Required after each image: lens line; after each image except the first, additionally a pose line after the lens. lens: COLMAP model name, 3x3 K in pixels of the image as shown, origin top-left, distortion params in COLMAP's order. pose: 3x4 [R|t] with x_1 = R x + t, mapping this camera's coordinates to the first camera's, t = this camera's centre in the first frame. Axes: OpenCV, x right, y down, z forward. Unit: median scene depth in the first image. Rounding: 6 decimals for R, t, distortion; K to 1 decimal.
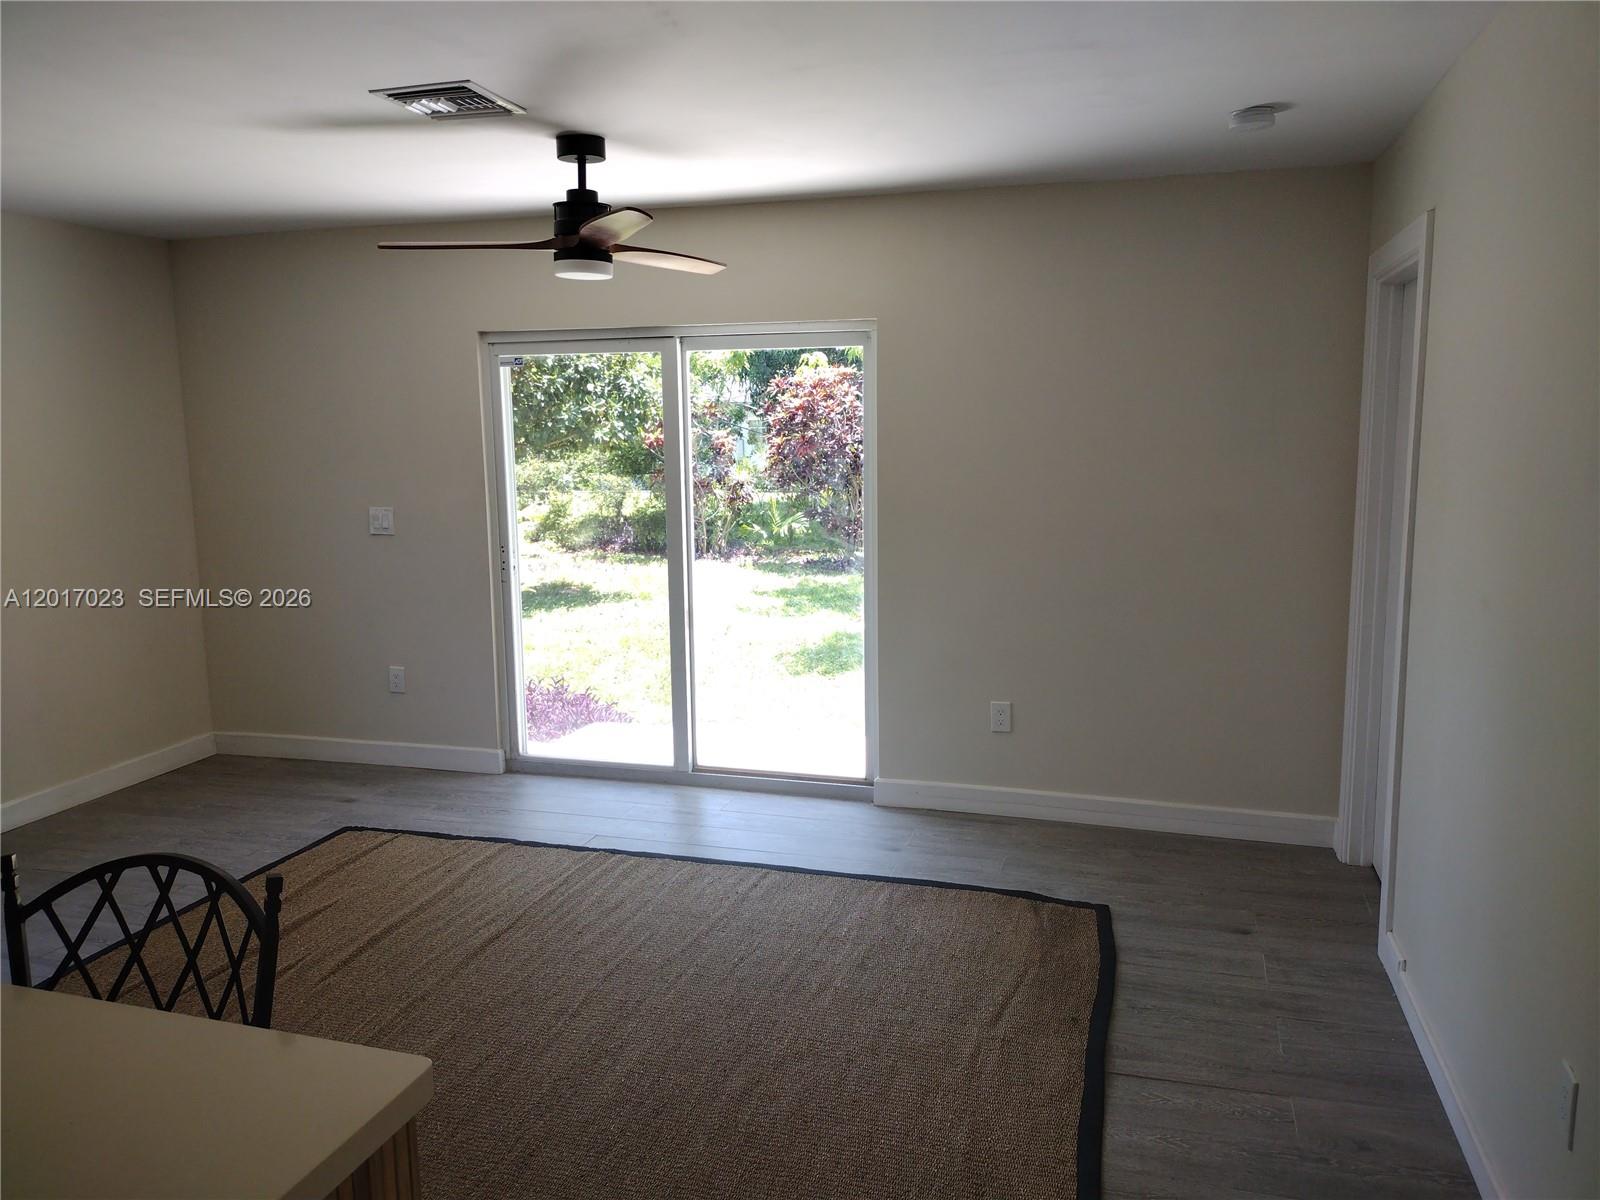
lens RADIAL K [[1196.0, 0, 800.0], [0, 1196.0, 600.0], [0, 0, 1]] dist [0.048492, 0.003194]
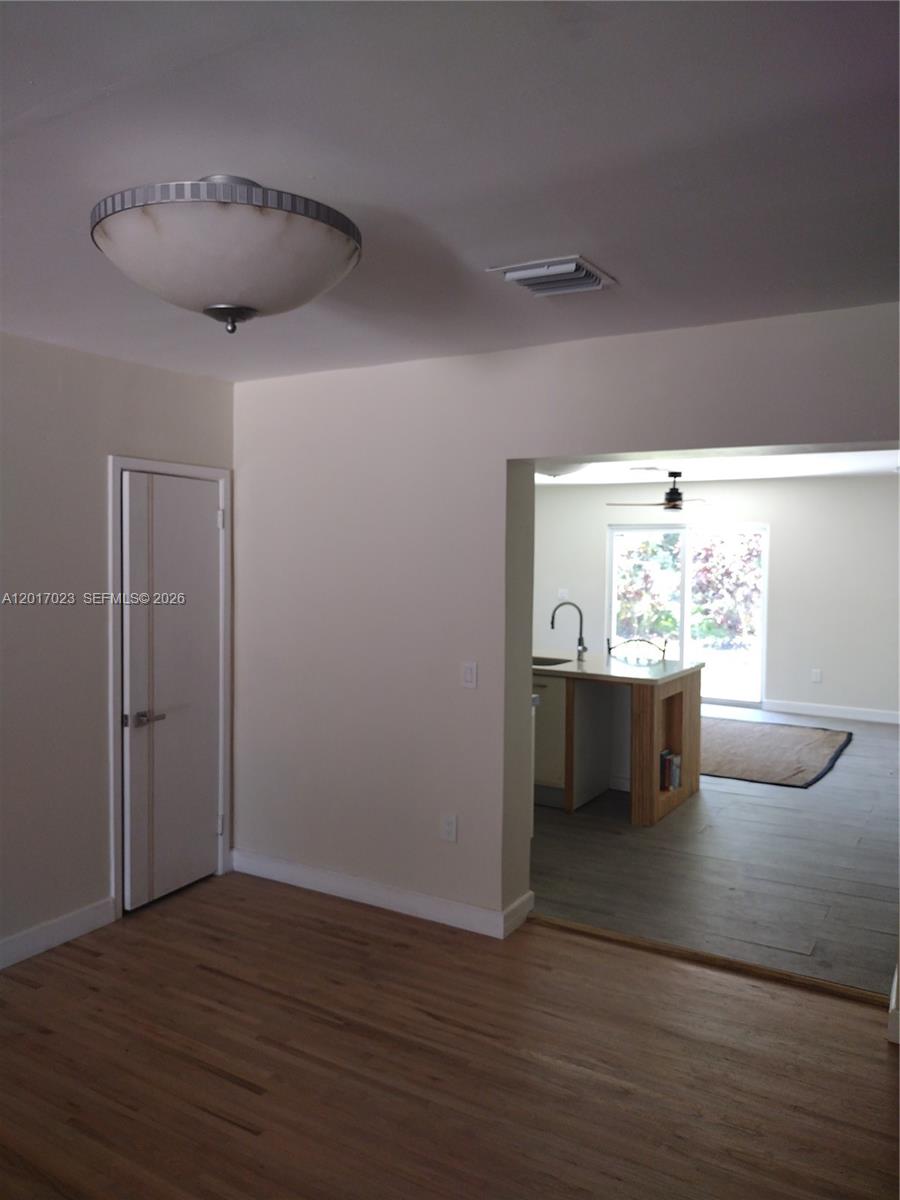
lens RADIAL K [[897.0, 0, 450.0], [0, 897.0, 600.0], [0, 0, 1]] dist [0.048492, 0.003194]
pose [[0.967729, 0.034529, -0.249616, -0.116495], [-0.058007, 0.994490, -0.087322, 0.150964], [0.245226, 0.098983, 0.964400, -1.090828]]
